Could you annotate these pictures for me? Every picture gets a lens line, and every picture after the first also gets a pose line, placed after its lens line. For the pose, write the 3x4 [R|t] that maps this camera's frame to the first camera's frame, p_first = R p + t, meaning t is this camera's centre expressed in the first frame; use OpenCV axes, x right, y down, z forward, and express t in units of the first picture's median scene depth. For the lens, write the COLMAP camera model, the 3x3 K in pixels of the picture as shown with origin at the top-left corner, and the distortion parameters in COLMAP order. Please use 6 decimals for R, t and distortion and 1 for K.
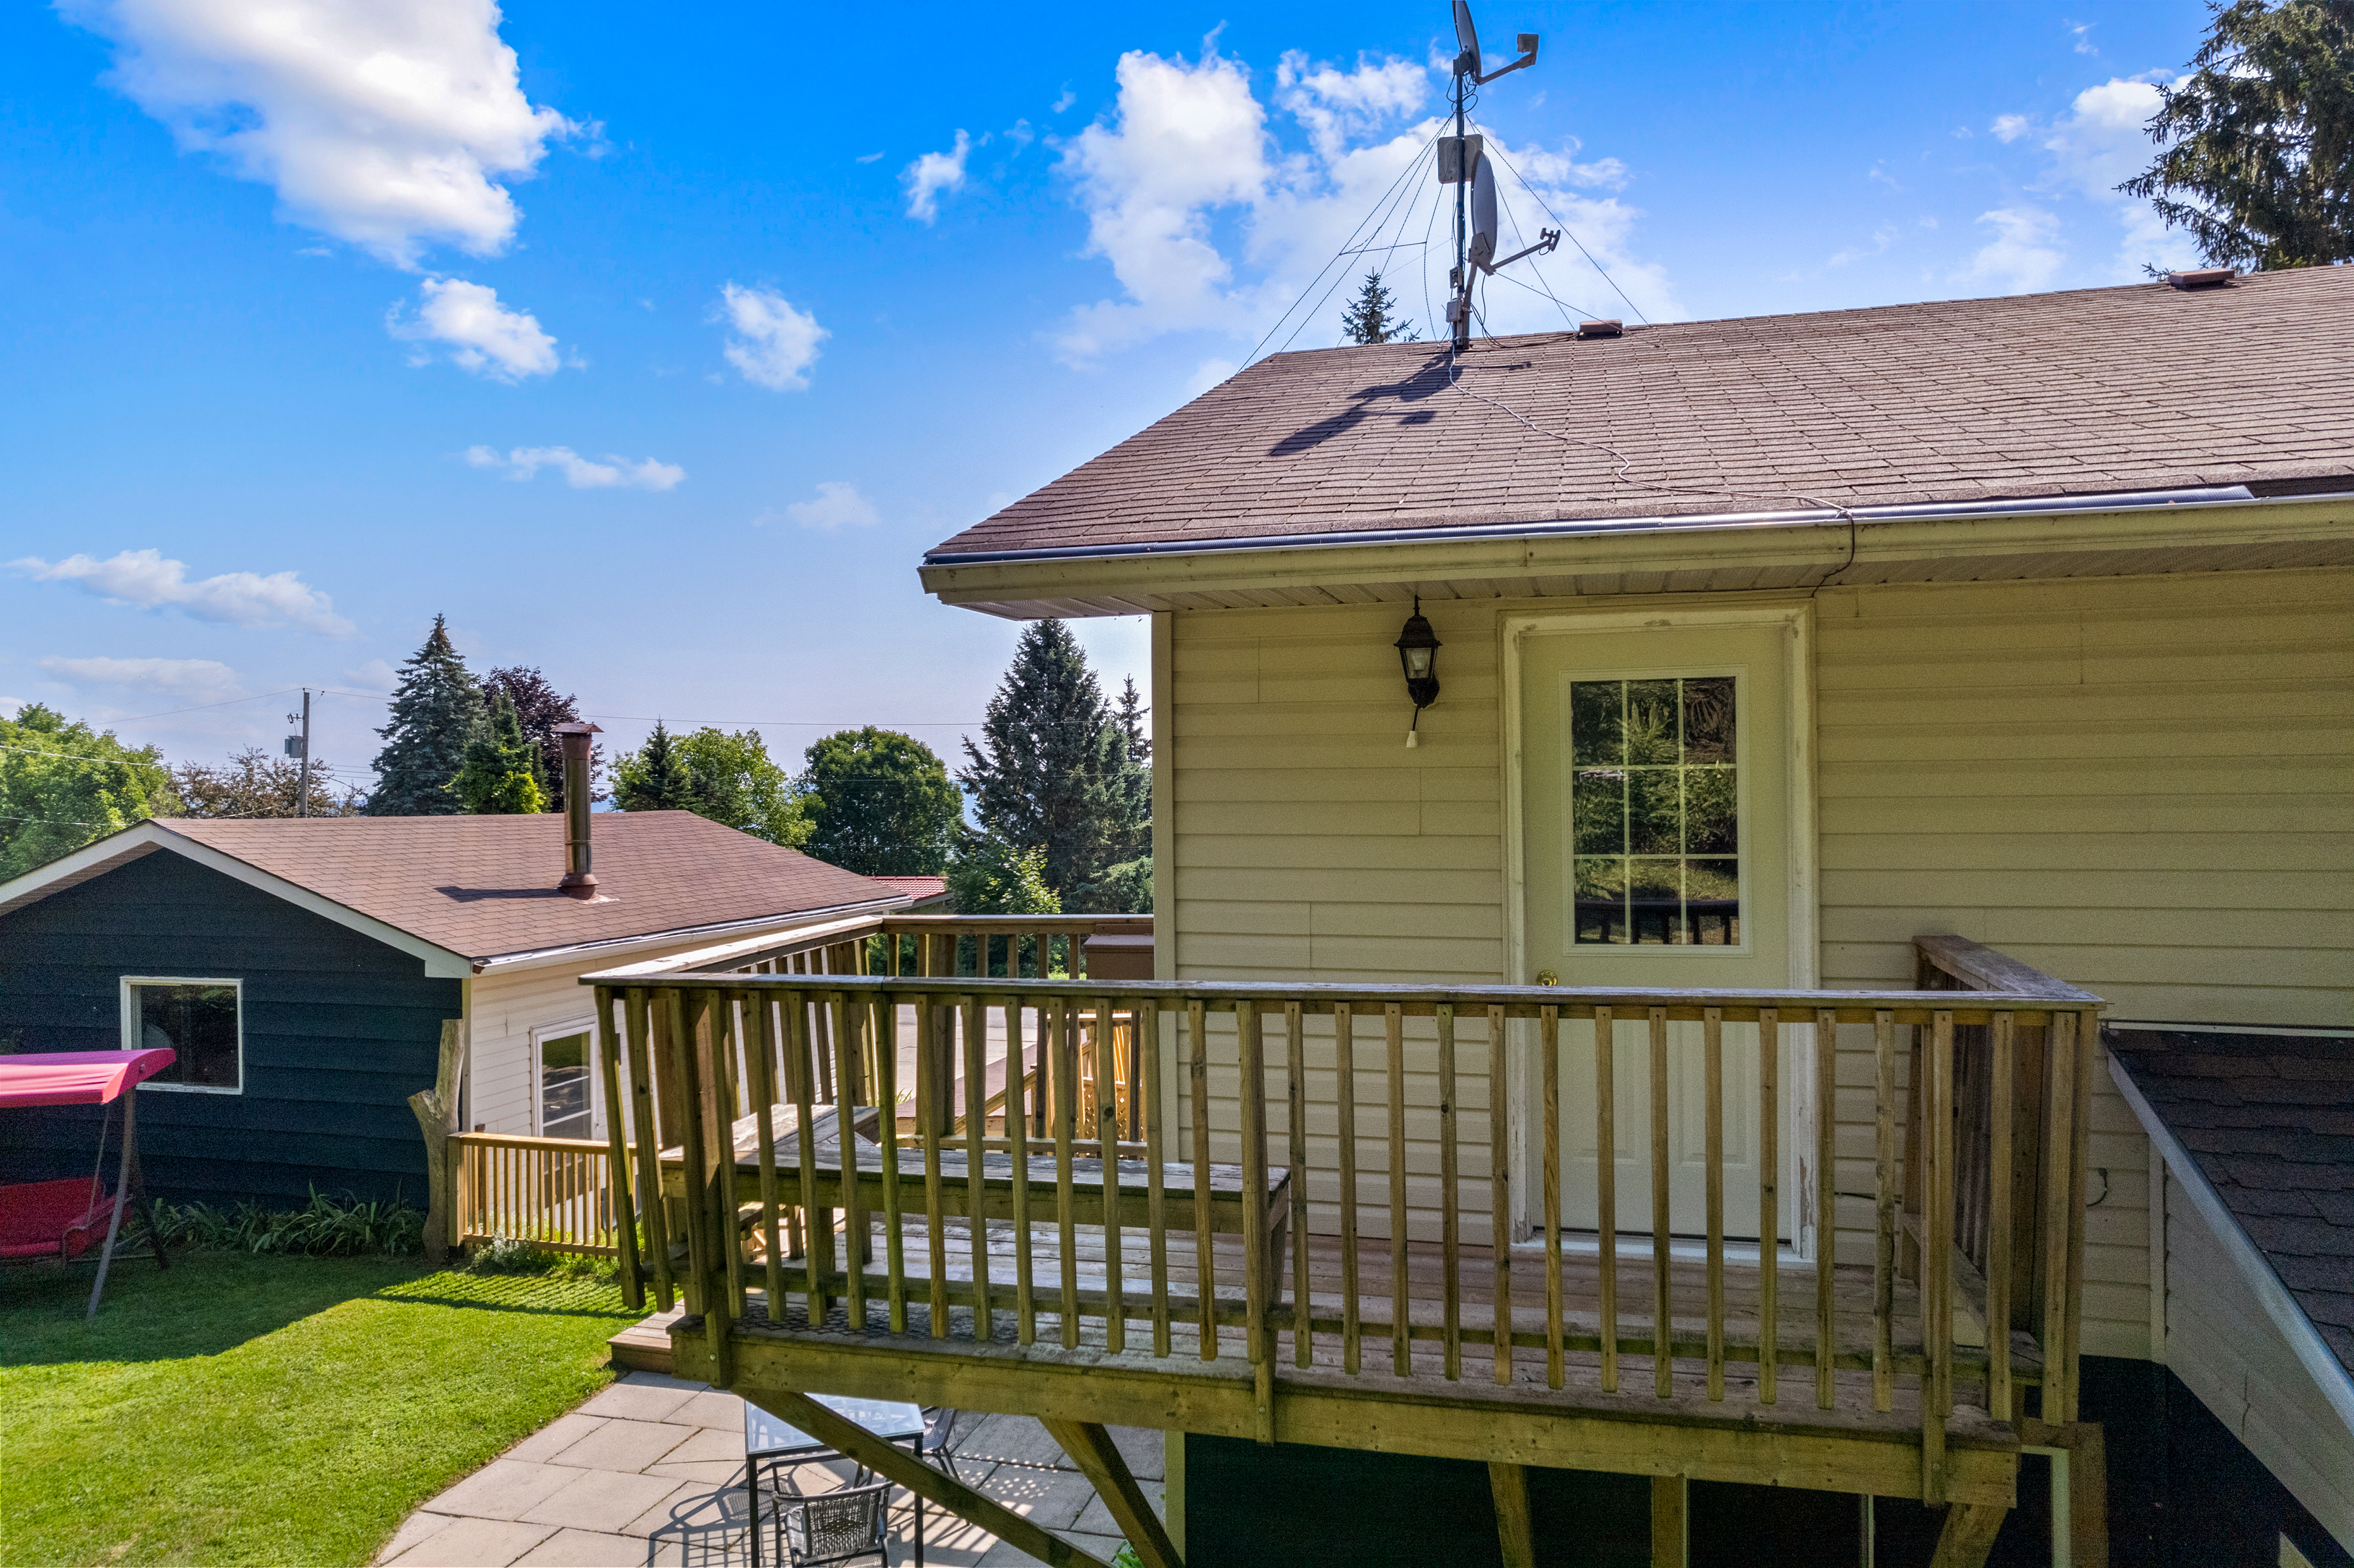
lens RADIAL K [[1492.5, 0, 1174.4], [0, 1492.5, 785.7], [0, 0, 1]] dist [-0.069113, 0.065110]
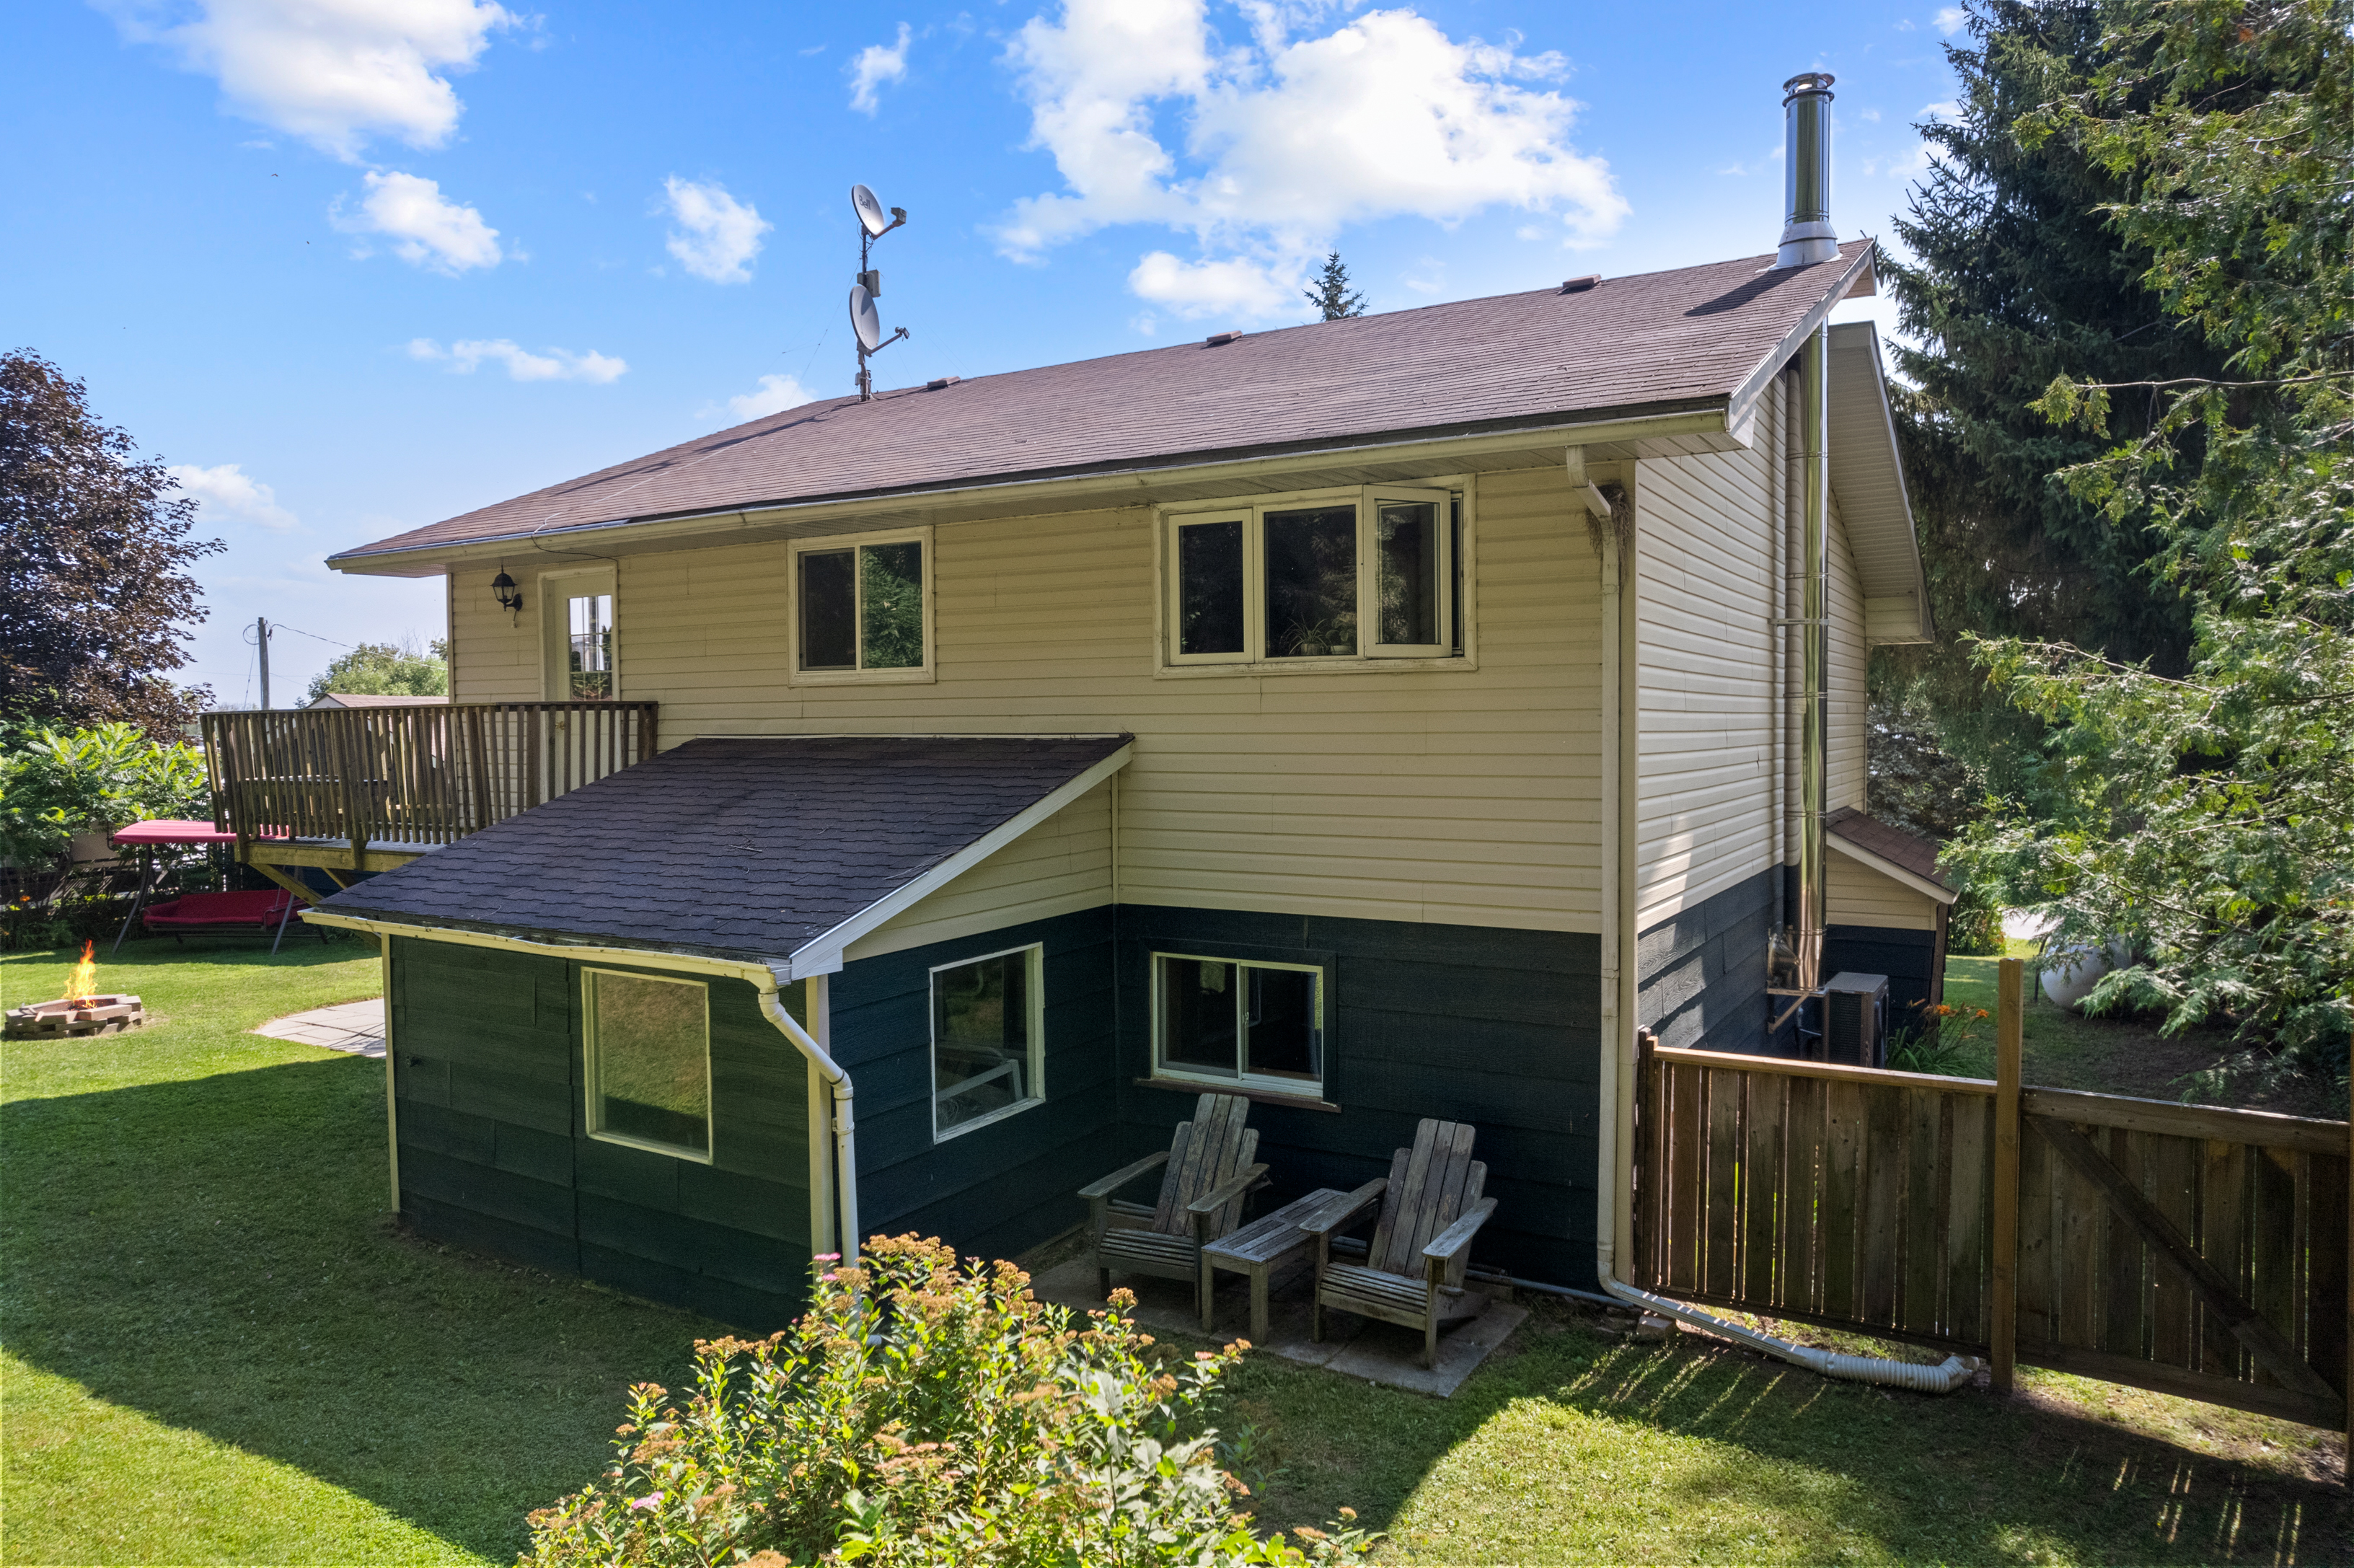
lens RADIAL K [[1489.6, 0, 1196.0], [0, 1489.6, 788.9], [0, 0, 1]] dist [-0.076441, 0.055433]
pose [[0.967212, 0.015179, -0.253515, 0.174282], [-0.002008, 0.998638, 0.052132, 0.010312], [0.253961, -0.049913, 0.965926, -0.096790]]
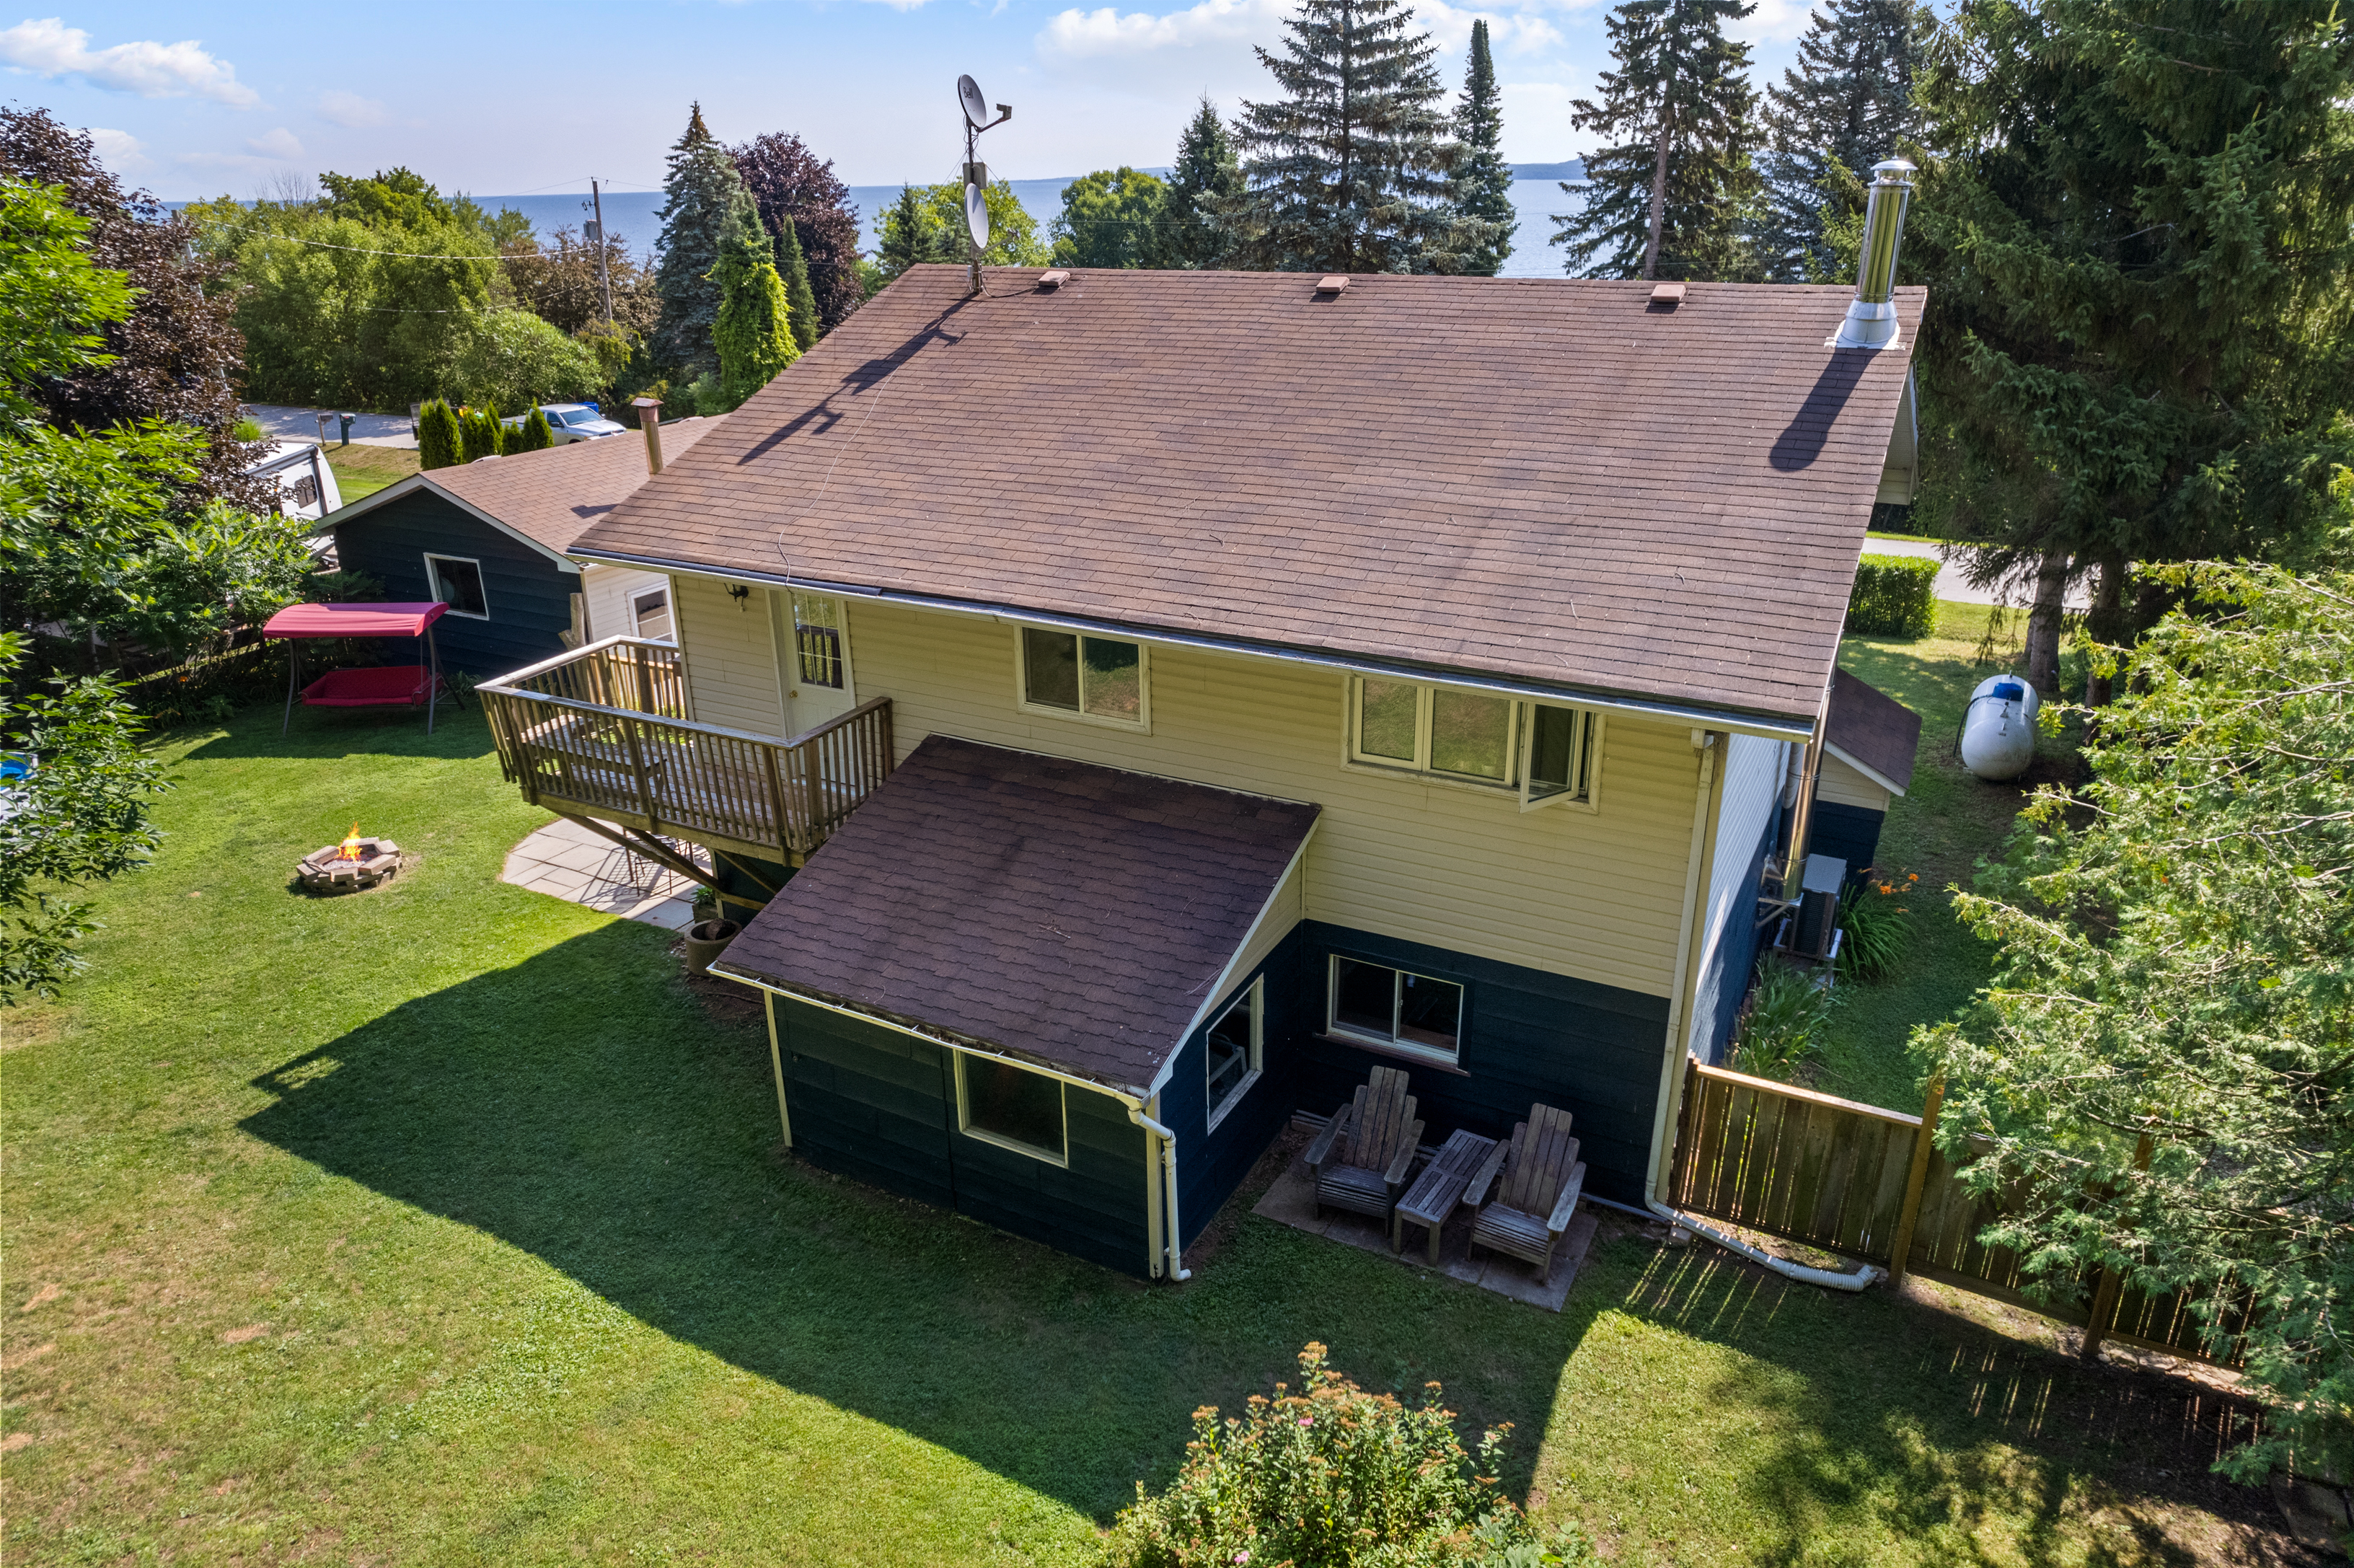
lens RADIAL K [[1487.6, 0, 1194.9], [0, 1487.6, 780.7], [0, 0, 1]] dist [-0.076763, 0.056243]
pose [[0.978449, 0.079496, -0.190572, 0.147787], [-0.000466, 0.923769, 0.382950, -0.076072], [0.206487, -0.374609, 0.903898, -0.138524]]
